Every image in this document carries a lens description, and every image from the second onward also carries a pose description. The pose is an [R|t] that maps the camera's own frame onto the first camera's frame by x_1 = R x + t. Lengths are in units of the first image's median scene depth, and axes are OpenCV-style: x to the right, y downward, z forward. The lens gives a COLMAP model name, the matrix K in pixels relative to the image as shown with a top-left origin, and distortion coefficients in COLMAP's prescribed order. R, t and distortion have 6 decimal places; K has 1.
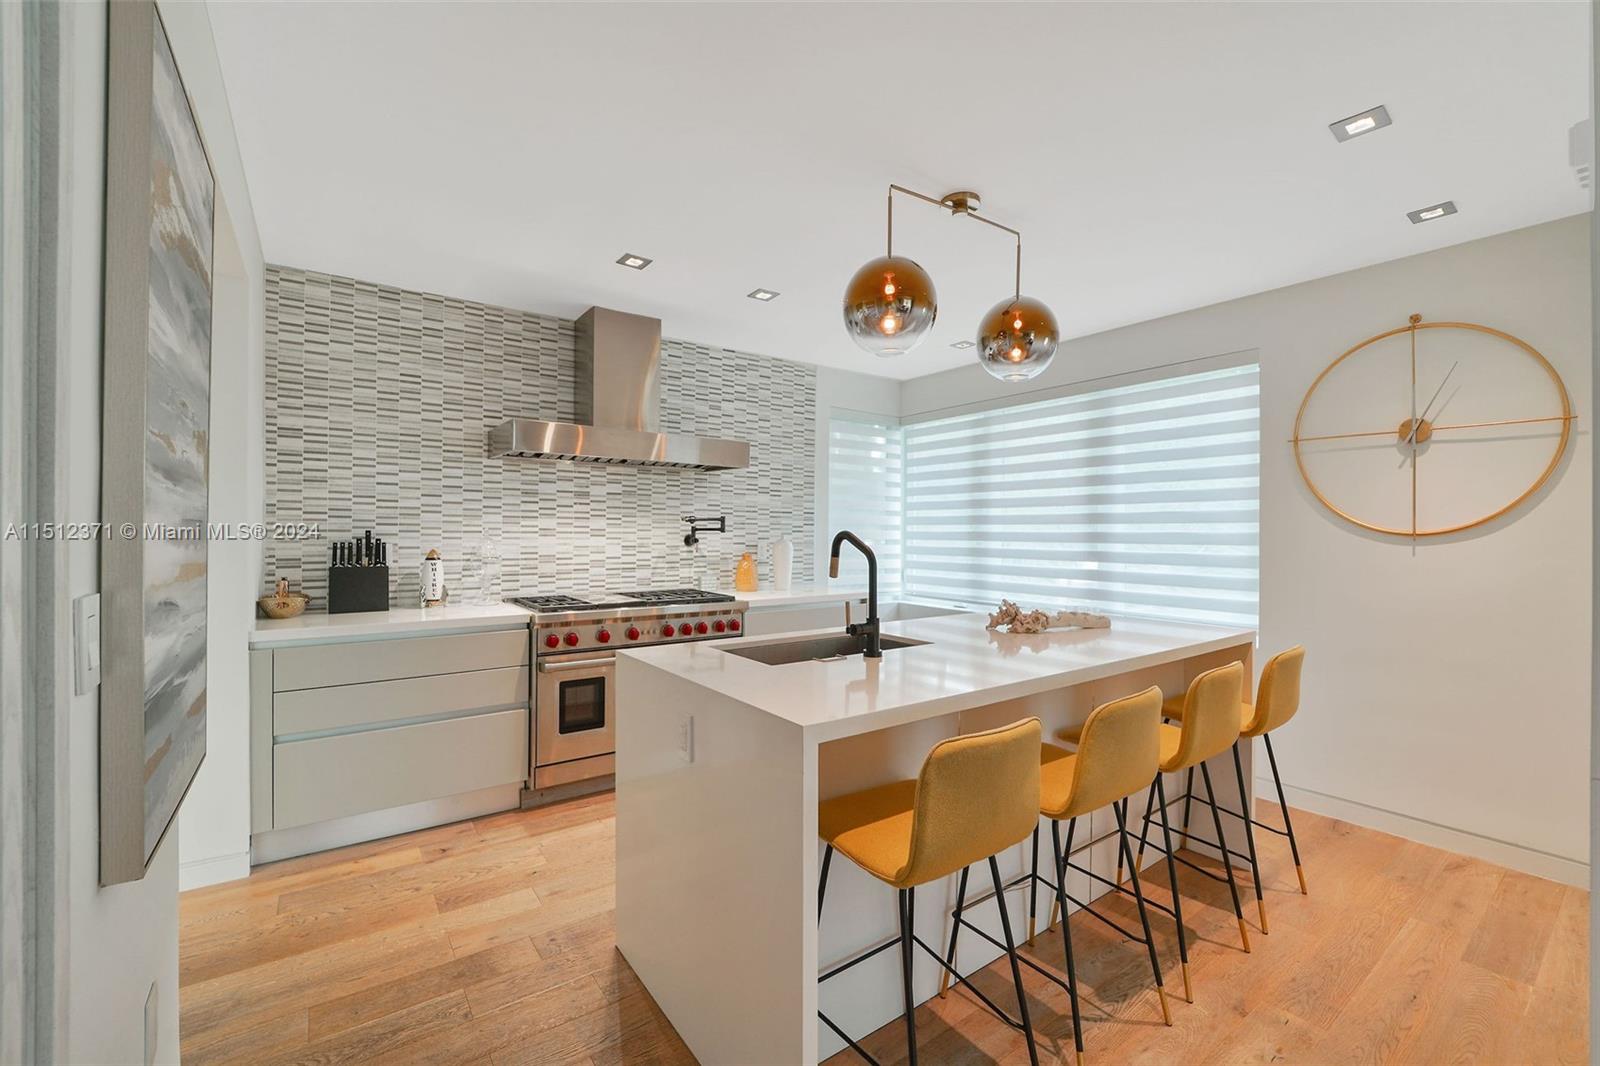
lens RADIAL K [[659.6, 0, 840.4], [0, 659.6, 528.5], [0, 0, 1]] dist [0.003991, 0.000503]
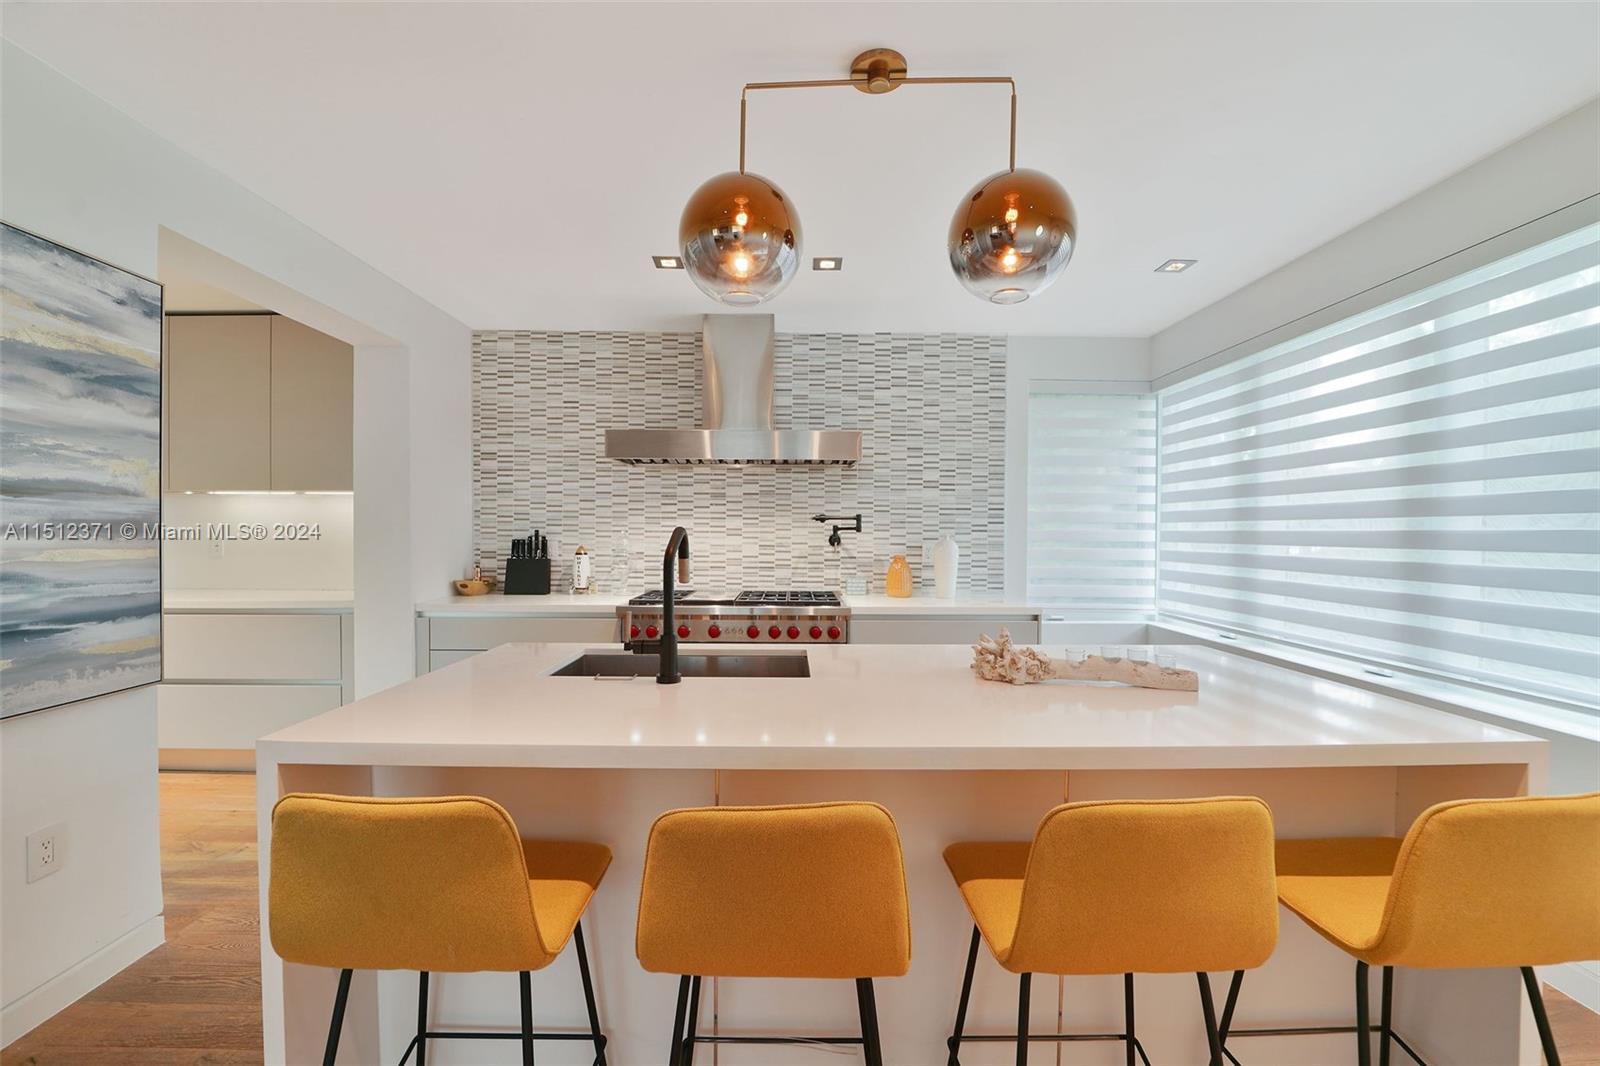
lens RADIAL K [[659.6, 0, 800.0], [0, 659.6, 539.9], [0, 0, 1]] dist [0.003991, 0.000503]
pose [[0.804972, 0.006648, -0.593275, 0.369112], [0.002841, 0.999883, 0.015060, 0.003561], [0.593306, -0.013808, 0.804859, 0.248156]]
